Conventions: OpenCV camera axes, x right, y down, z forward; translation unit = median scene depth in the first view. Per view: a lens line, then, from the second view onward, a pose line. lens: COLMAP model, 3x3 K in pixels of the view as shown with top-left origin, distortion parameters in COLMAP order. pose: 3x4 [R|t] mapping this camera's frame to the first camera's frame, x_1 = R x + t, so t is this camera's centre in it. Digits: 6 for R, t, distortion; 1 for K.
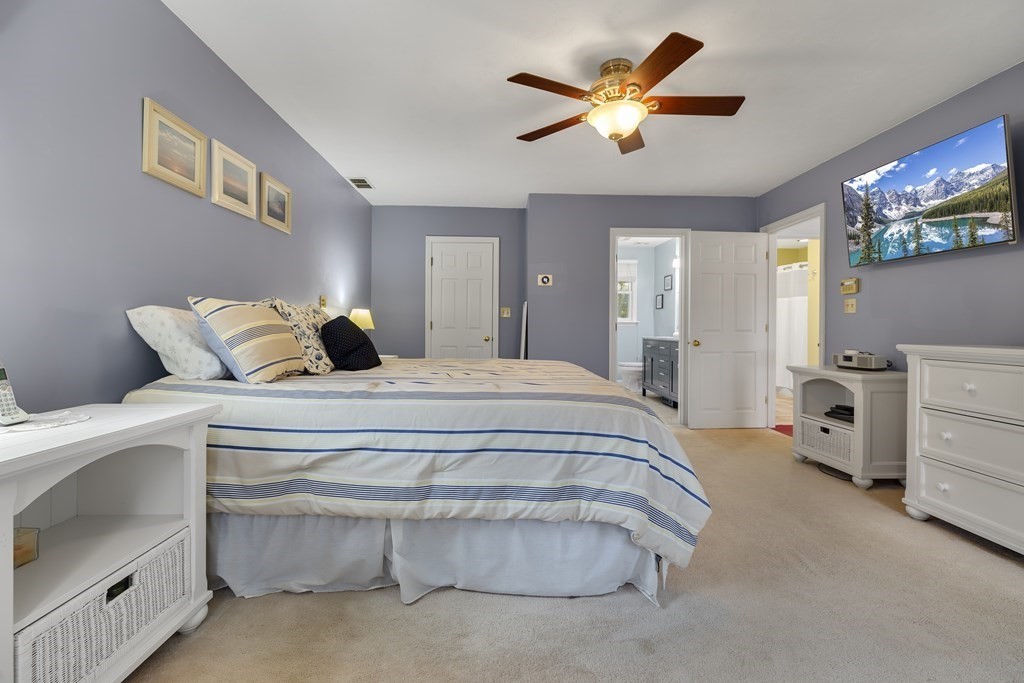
lens RADIAL K [[459.1, 0, 513.9], [0, 459.1, 328.2], [0, 0, 1]] dist [0.002914, -0.000056]
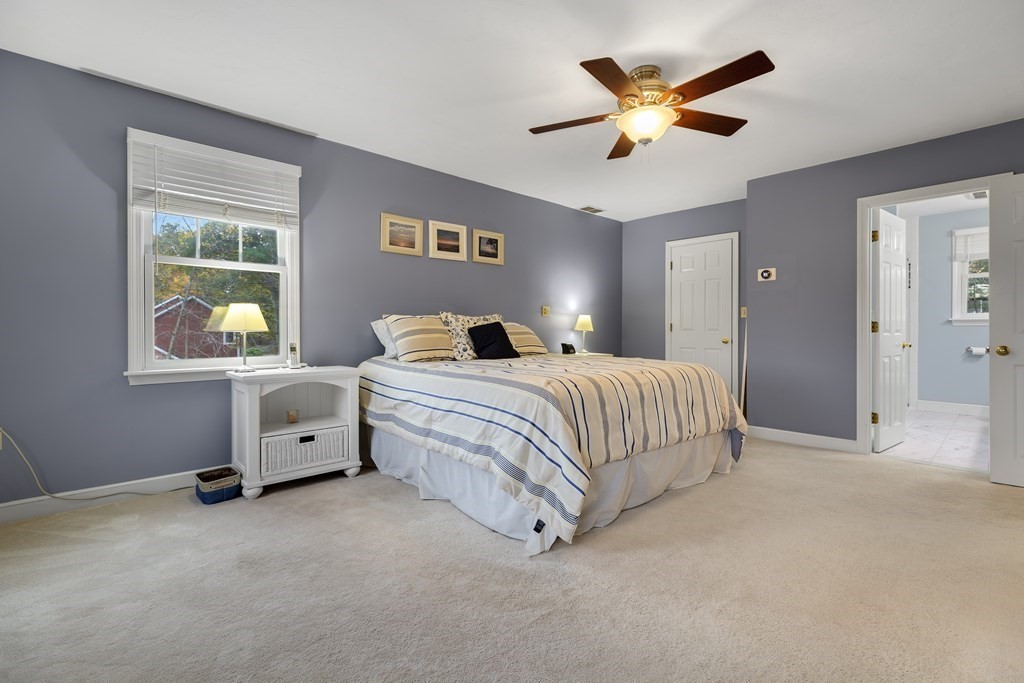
lens RADIAL K [[459.1, 0, 513.9], [0, 459.1, 328.2], [0, 0, 1]] dist [0.002914, -0.000056]
pose [[0.661204, -0.009266, -0.750149, 0.852272], [0.005066, 0.999956, -0.007886, 0.004865], [0.750189, 0.001414, 0.661222, 0.114774]]
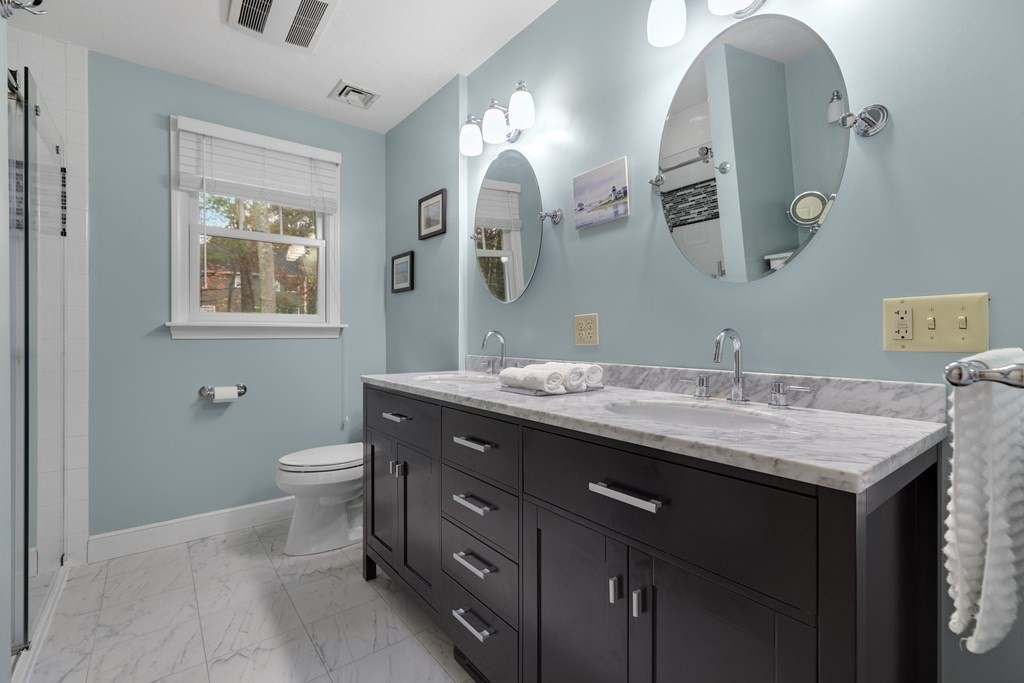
lens RADIAL K [[465.7, 0, 533.6], [0, 465.7, 338.1], [0, 0, 1]] dist [0.000878, -0.000106]
pose [[0.793498, -0.012301, 0.608448, 0.568601], [0.007967, 0.999920, 0.009825, -0.021506], [-0.608520, -0.002949, 0.793533, 2.126293]]
